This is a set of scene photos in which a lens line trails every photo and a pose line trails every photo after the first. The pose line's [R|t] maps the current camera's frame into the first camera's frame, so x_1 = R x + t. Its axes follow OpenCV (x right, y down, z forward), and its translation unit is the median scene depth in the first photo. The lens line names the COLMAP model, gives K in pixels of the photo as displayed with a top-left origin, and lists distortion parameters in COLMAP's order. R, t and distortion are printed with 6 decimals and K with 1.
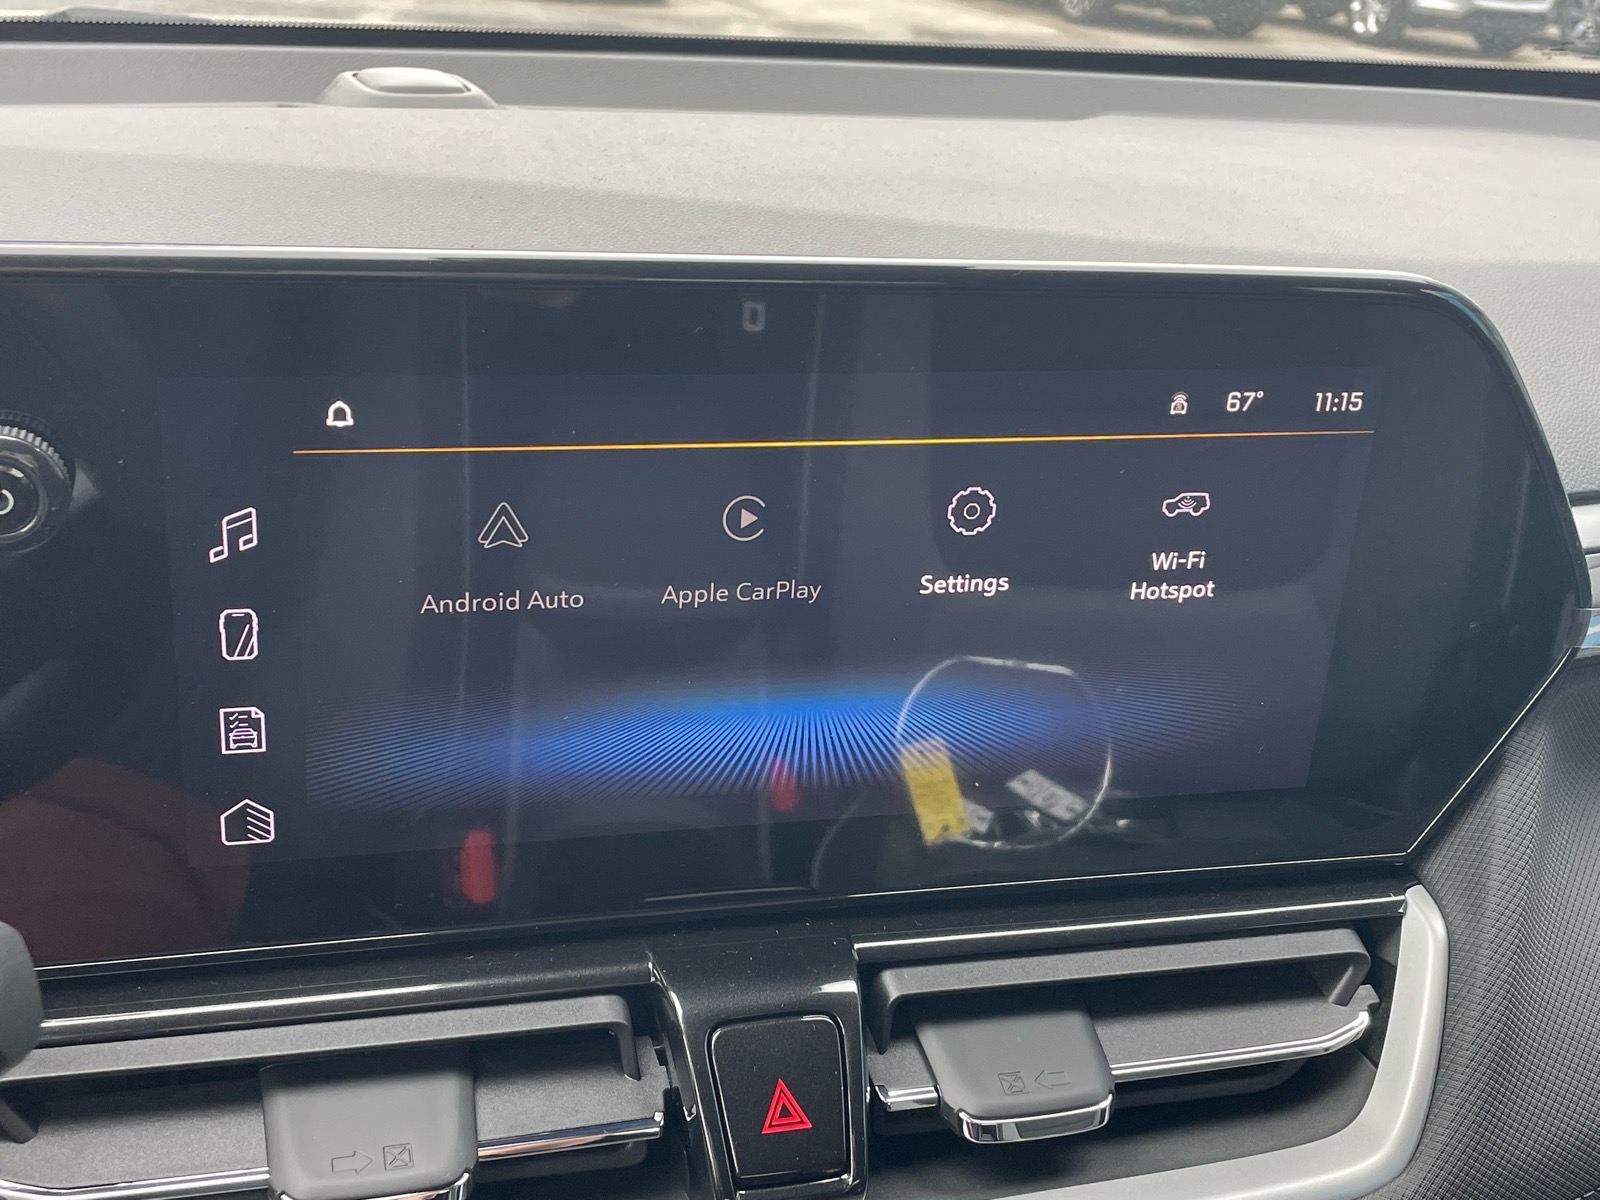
lens RADIAL K [[1933.4, 0, 839.1], [0, 1933.4, 624.9], [0, 0, 1]] dist [0.121388, 0.000000]
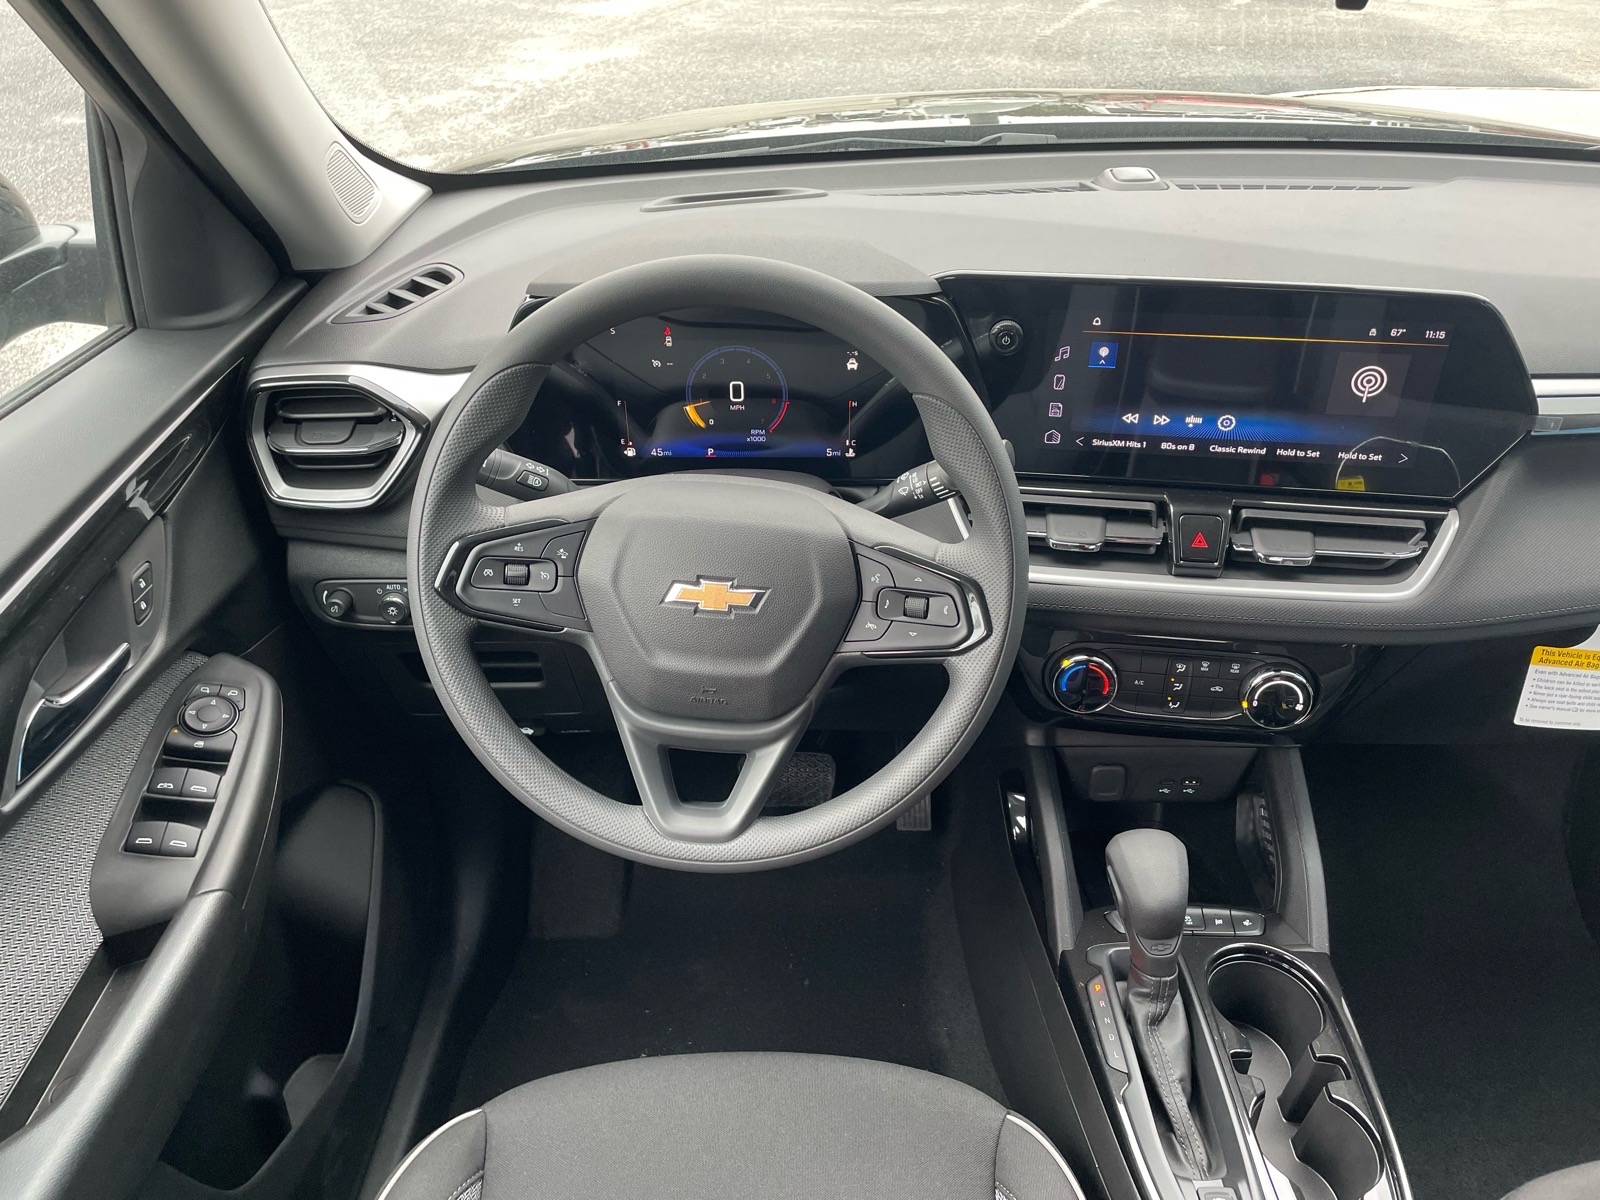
lens RADIAL K [[1215.6, 0, 802.6], [0, 1215.6, 601.8], [0, 0, 1]] dist [0.064651, -0.074699]
pose [[0.903780, 0.165434, -0.394731, 0.192065], [-0.089526, 0.974947, 0.203626, -0.014283], [0.418528, -0.148694, 0.895949, -1.117185]]
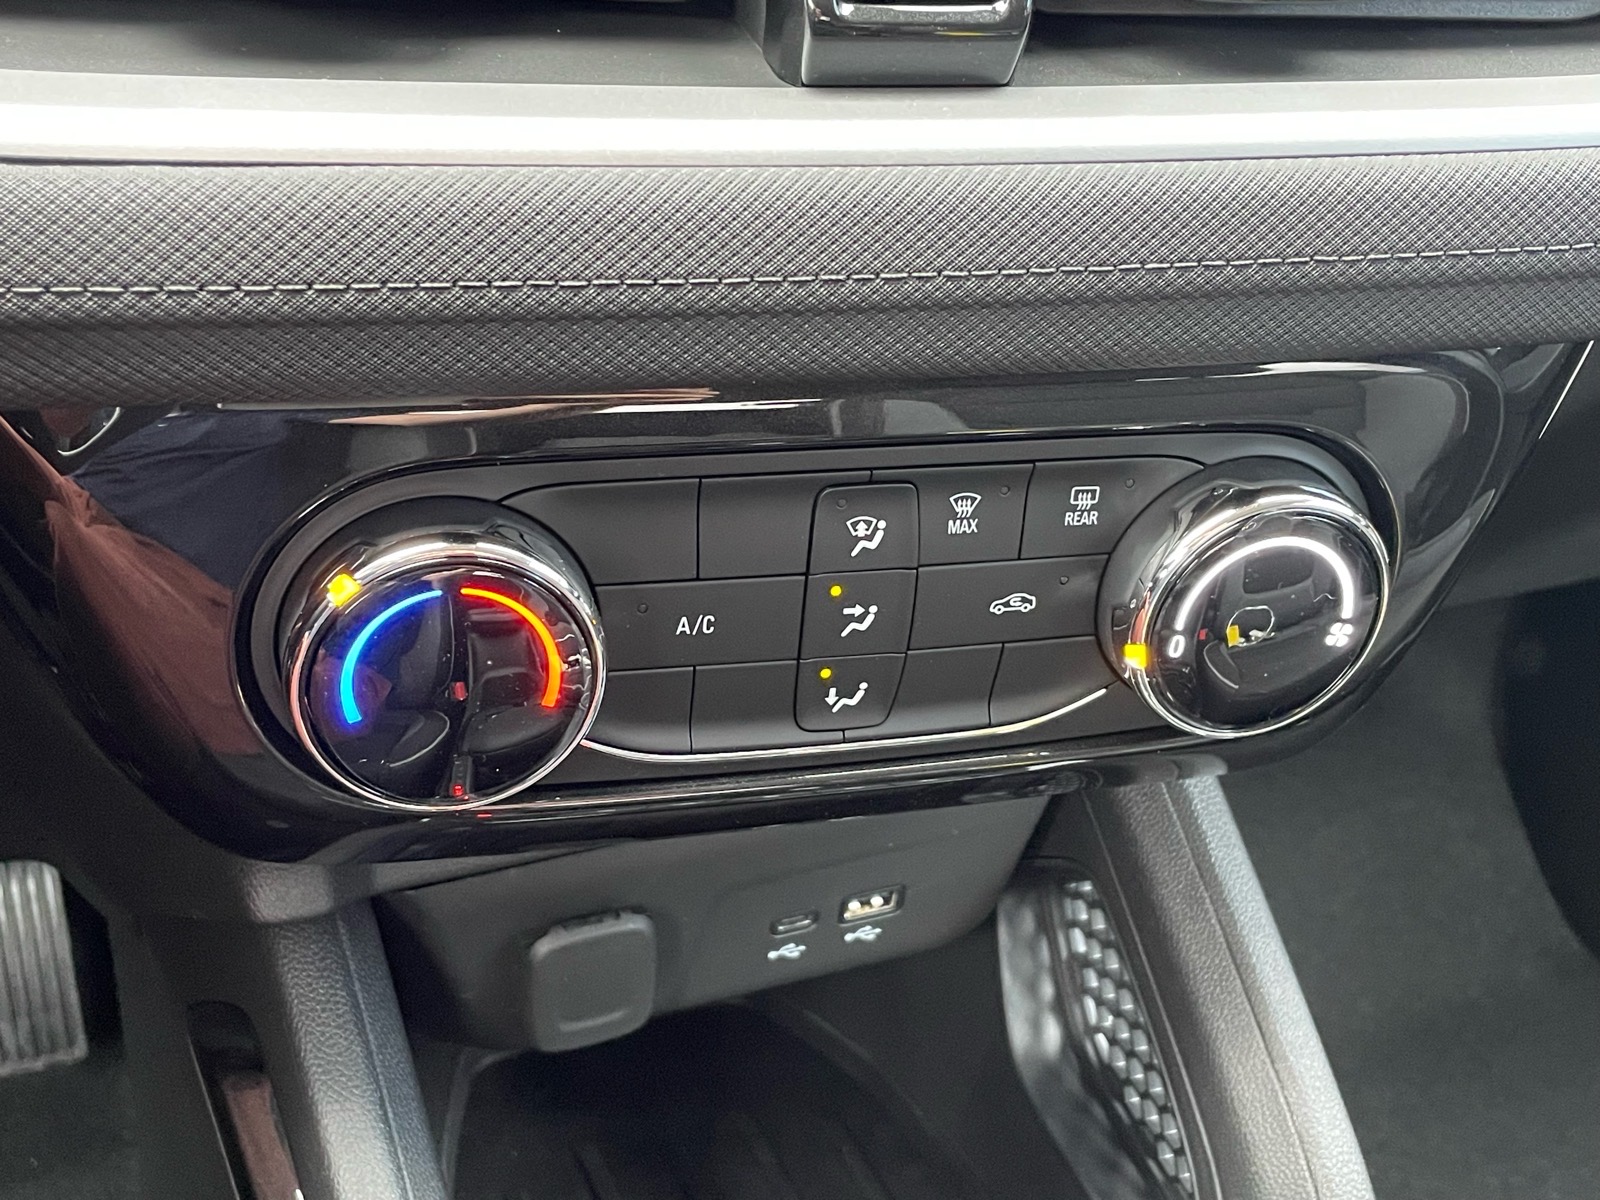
lens RADIAL K [[1933.4, 0, 797.6], [0, 1933.4, 614.7], [0, 0, 1]] dist [0.121388, 0.000000]
pose [[0.997938, 0.062090, -0.016273, -0.039951], [-0.054968, 0.957596, 0.282822, 0.283530], [0.033143, -0.281344, 0.959034, 0.283119]]
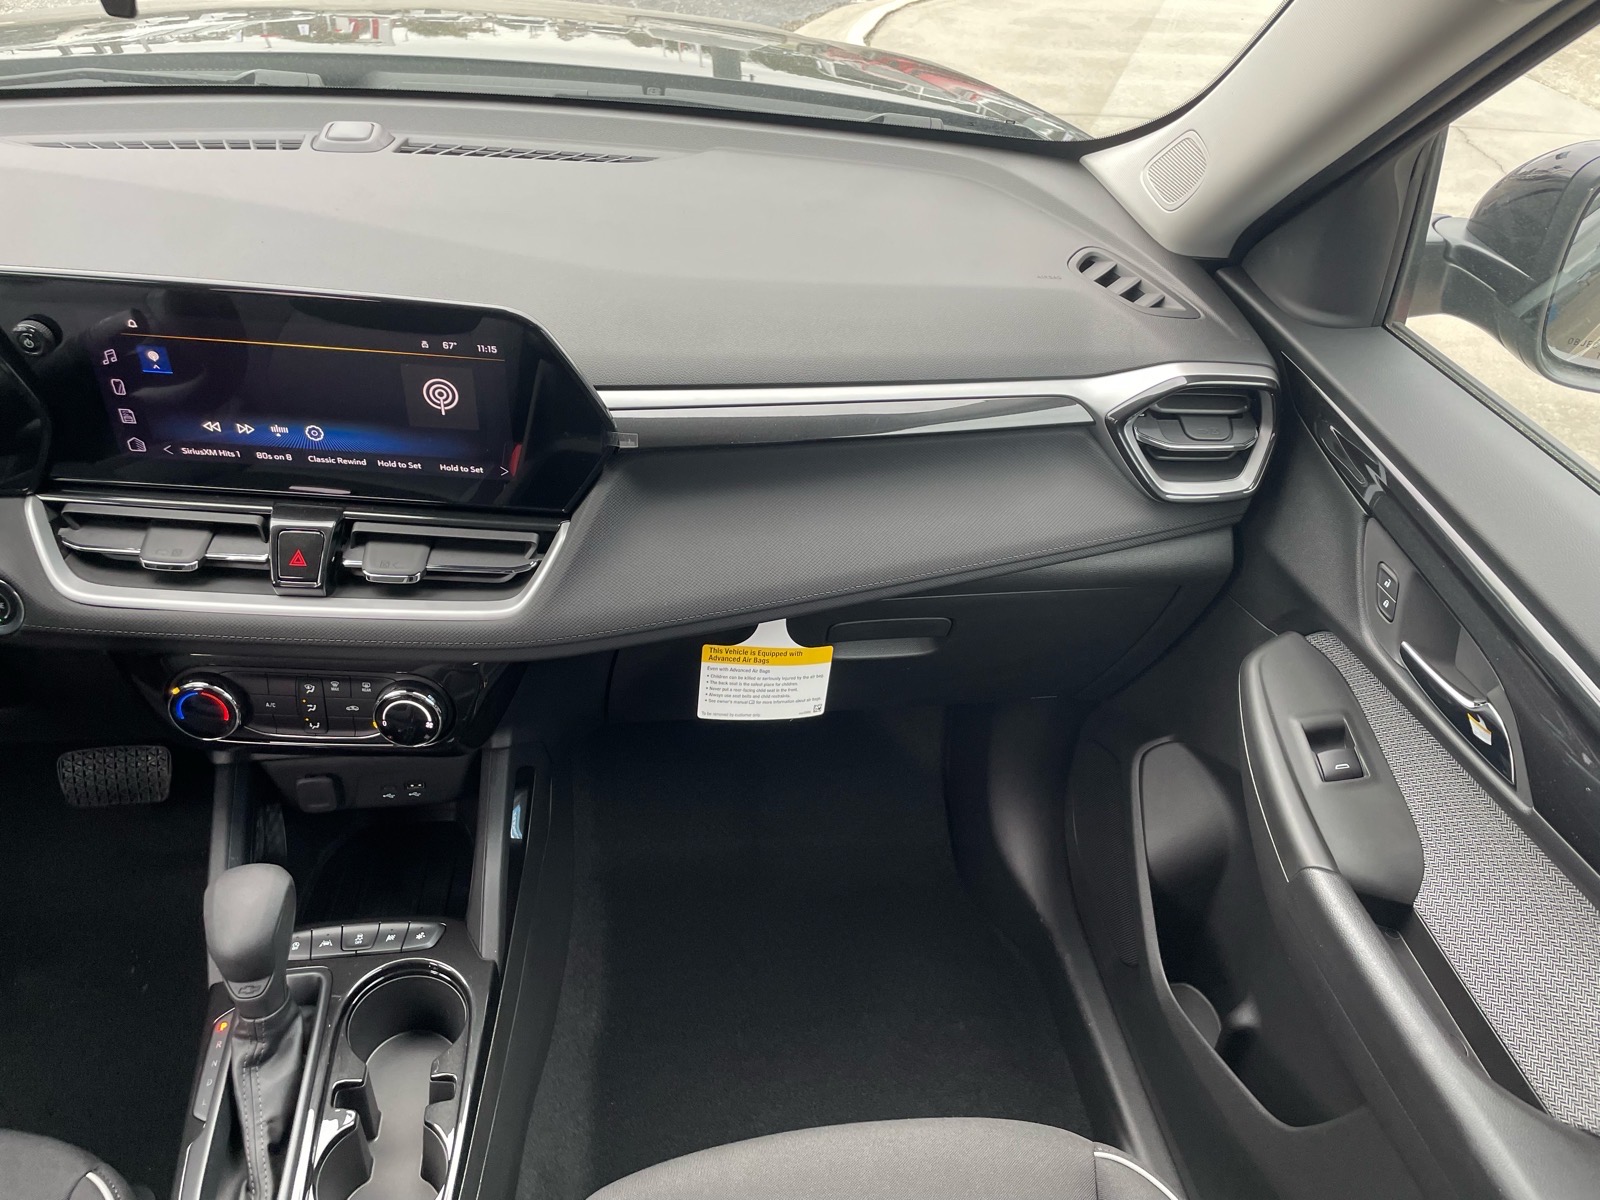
lens RADIAL K [[1215.6, 0, 788.0], [0, 1215.6, 616.3], [0, 0, 1]] dist [0.064651, -0.074699]
pose [[0.965007, 0.168351, -0.201044, 1.089235], [-0.108405, 0.954235, 0.278718, -0.283753], [0.238766, -0.247171, 0.939094, -0.644913]]
